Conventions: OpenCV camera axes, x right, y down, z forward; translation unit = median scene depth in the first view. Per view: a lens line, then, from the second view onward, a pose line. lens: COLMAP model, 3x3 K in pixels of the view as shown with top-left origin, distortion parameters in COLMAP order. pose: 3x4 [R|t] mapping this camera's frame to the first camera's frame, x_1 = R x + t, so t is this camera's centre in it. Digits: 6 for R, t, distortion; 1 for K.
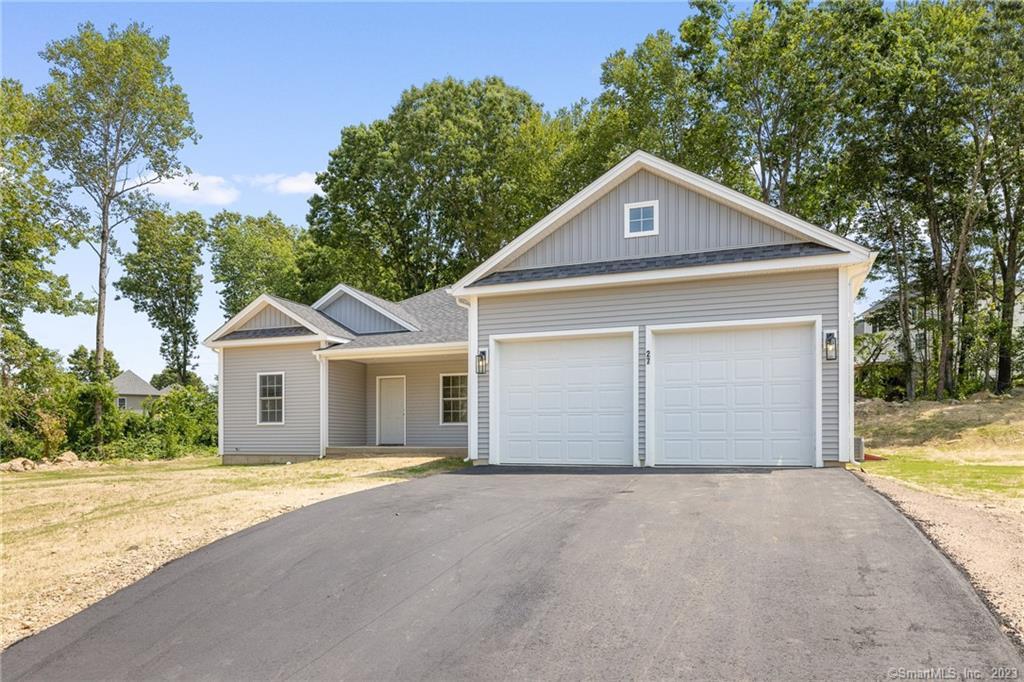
lens RADIAL K [[655.3, 0, 512.5], [0, 655.3, 354.1], [0, 0, 1]] dist [-0.002467, -0.000457]
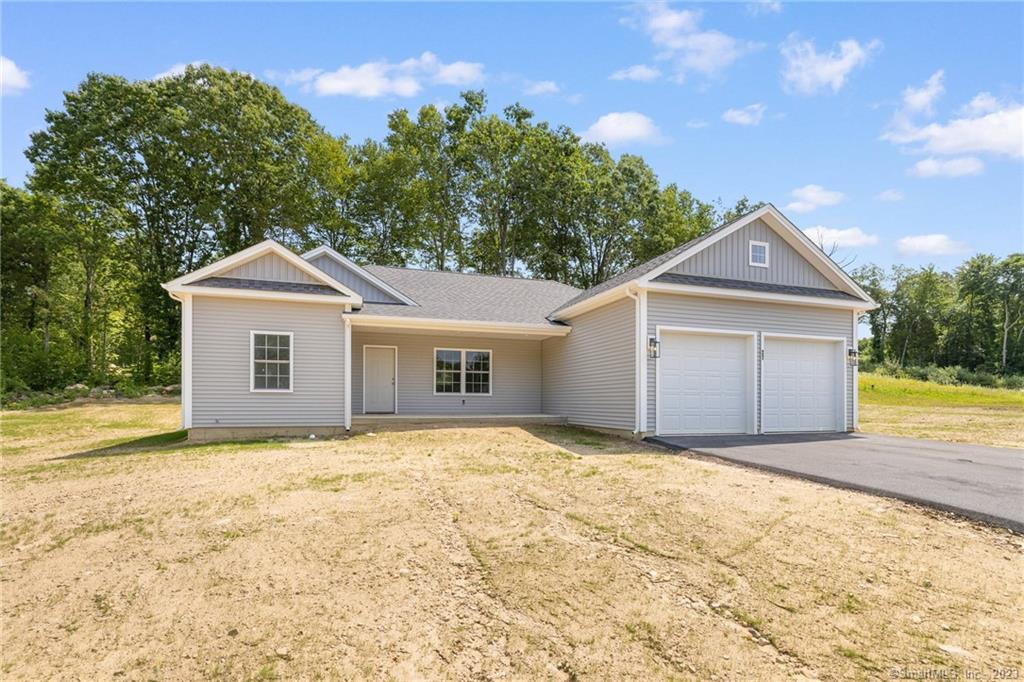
lens RADIAL K [[450.7, 0, 509.6], [0, 450.7, 348.1], [0, 0, 1]] dist [-0.004507, -0.000655]
pose [[0.798808, 0.076035, 0.596762, -0.484596], [-0.087540, 0.996113, -0.009740, 0.028624], [-0.595183, -0.044460, 0.802359, 0.343780]]
